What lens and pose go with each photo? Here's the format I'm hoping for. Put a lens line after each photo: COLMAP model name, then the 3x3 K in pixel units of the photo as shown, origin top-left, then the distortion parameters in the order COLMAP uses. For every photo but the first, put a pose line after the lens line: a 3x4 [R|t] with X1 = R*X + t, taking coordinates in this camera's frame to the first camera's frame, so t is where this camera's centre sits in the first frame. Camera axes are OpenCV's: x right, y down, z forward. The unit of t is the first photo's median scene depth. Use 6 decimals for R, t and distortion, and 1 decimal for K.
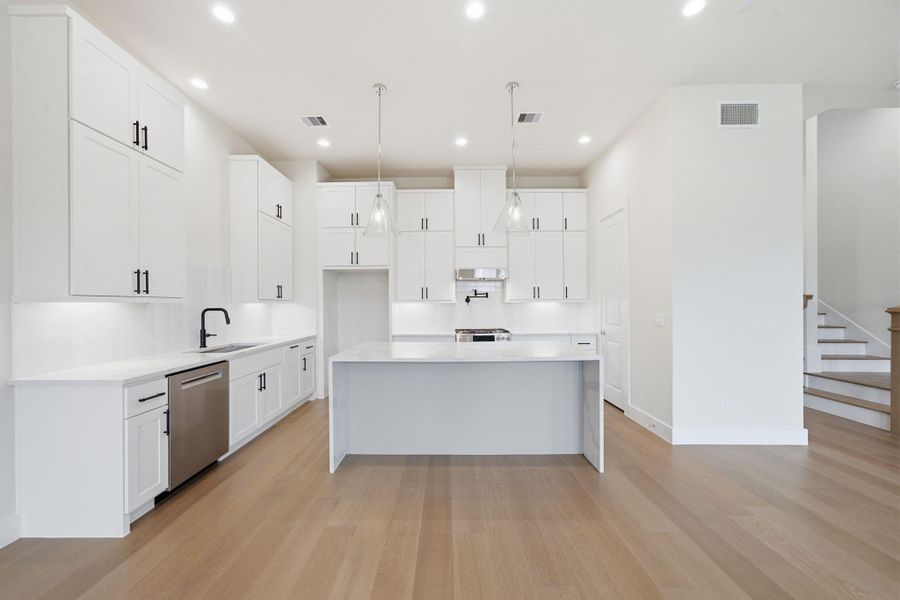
lens RADIAL K [[326.7, 0, 440.5], [0, 326.7, 302.1], [0, 0, 1]] dist [-0.001010, 0.000249]
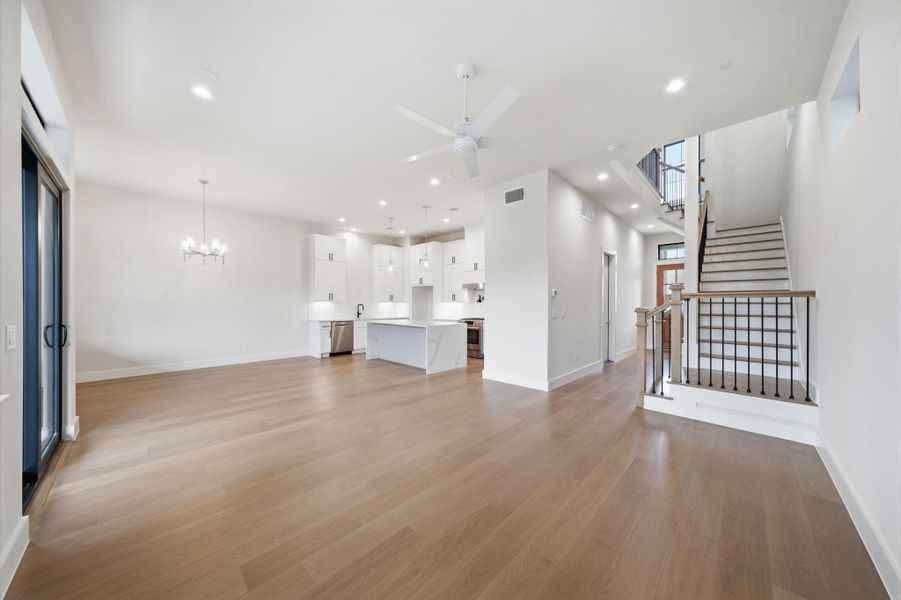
lens RADIAL K [[304.0, 0, 447.9], [0, 304.0, 304.8], [0, 0, 1]] dist [0.001765, 0.000182]
pose [[0.725078, 0.012237, -0.688558, 1.363274], [-0.003765, 0.999898, 0.013806, -0.012166], [0.688657, -0.007418, 0.725050, -0.324386]]
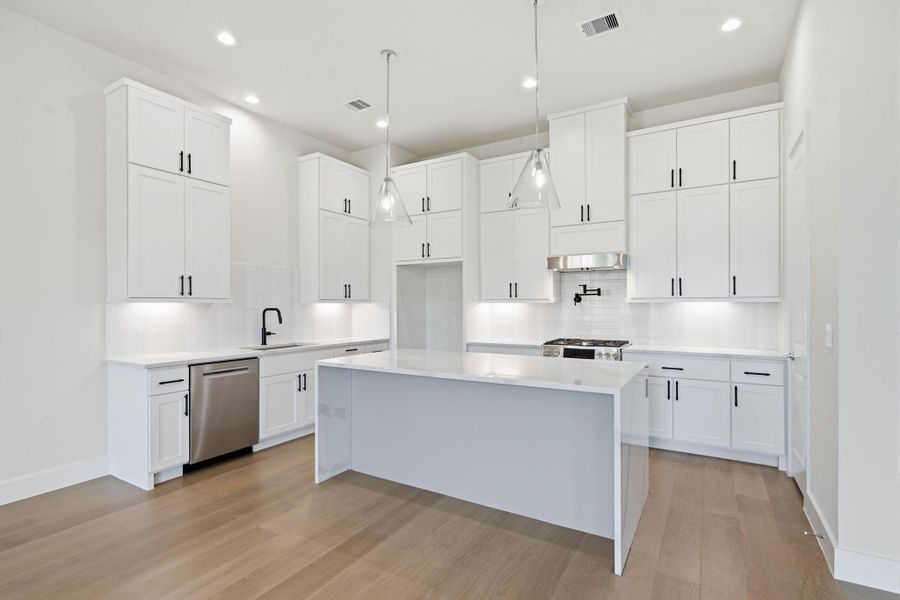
lens RADIAL K [[427.2, 0, 447.9], [0, 427.2, 303.8], [0, 0, 1]] dist [0.001977, 0.000176]
pose [[0.862482, 0.002817, -0.506080, 0.399176], [0.000702, 0.999977, 0.006764, -0.003296], [0.506088, -0.006189, 0.862460, 0.080131]]
